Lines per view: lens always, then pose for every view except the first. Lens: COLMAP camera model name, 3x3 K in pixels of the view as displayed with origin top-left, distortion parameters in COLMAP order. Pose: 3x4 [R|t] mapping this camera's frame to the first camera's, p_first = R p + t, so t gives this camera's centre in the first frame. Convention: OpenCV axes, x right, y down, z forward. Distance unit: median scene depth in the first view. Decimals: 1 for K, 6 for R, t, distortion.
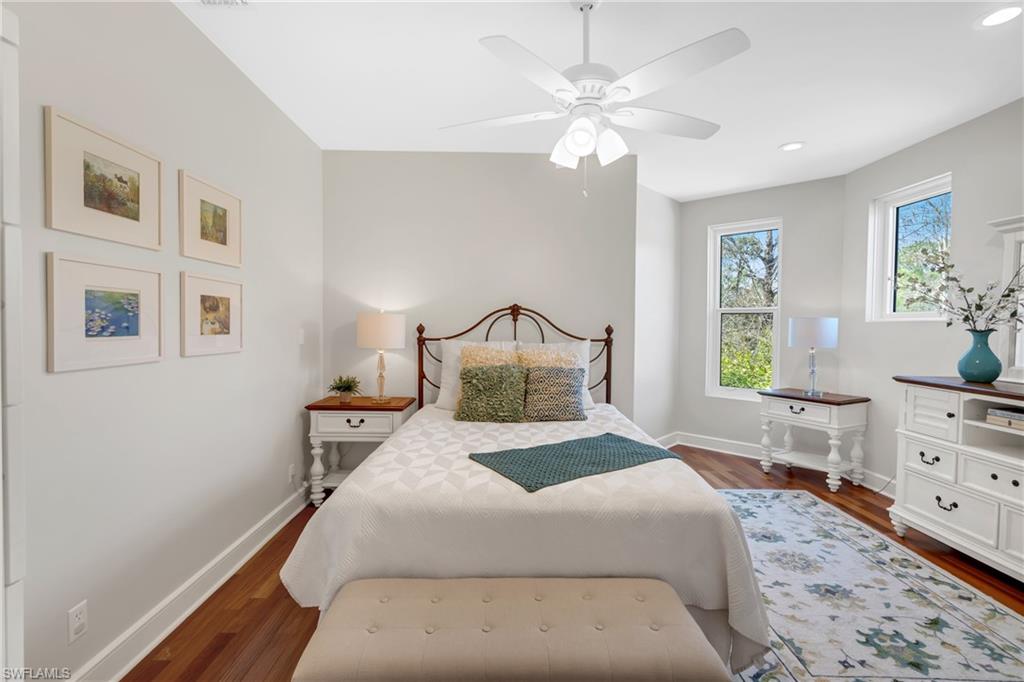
lens RADIAL K [[470.4, 0, 504.9], [0, 470.4, 337.1], [0, 0, 1]] dist [0.000009, 0.000241]
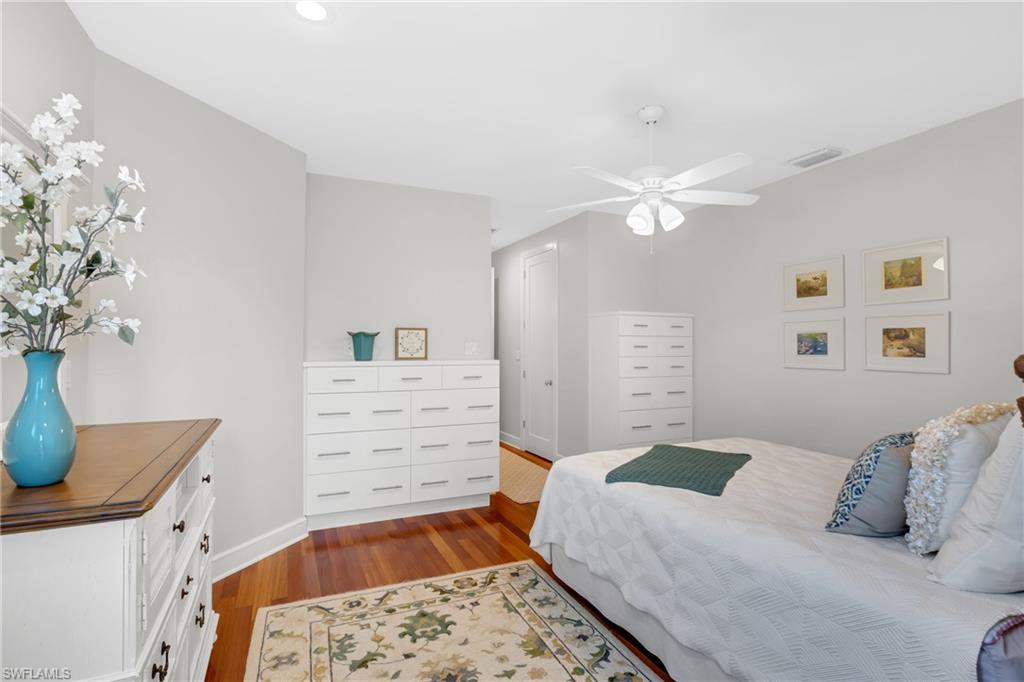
lens RADIAL K [[470.4, 0, 504.9], [0, 470.4, 337.1], [0, 0, 1]] dist [0.000009, 0.000241]
pose [[-0.914618, -0.019420, -0.403853, 1.108868], [-0.020882, 0.999782, -0.000783, -0.043123], [0.403780, 0.007717, -0.914824, 2.071053]]
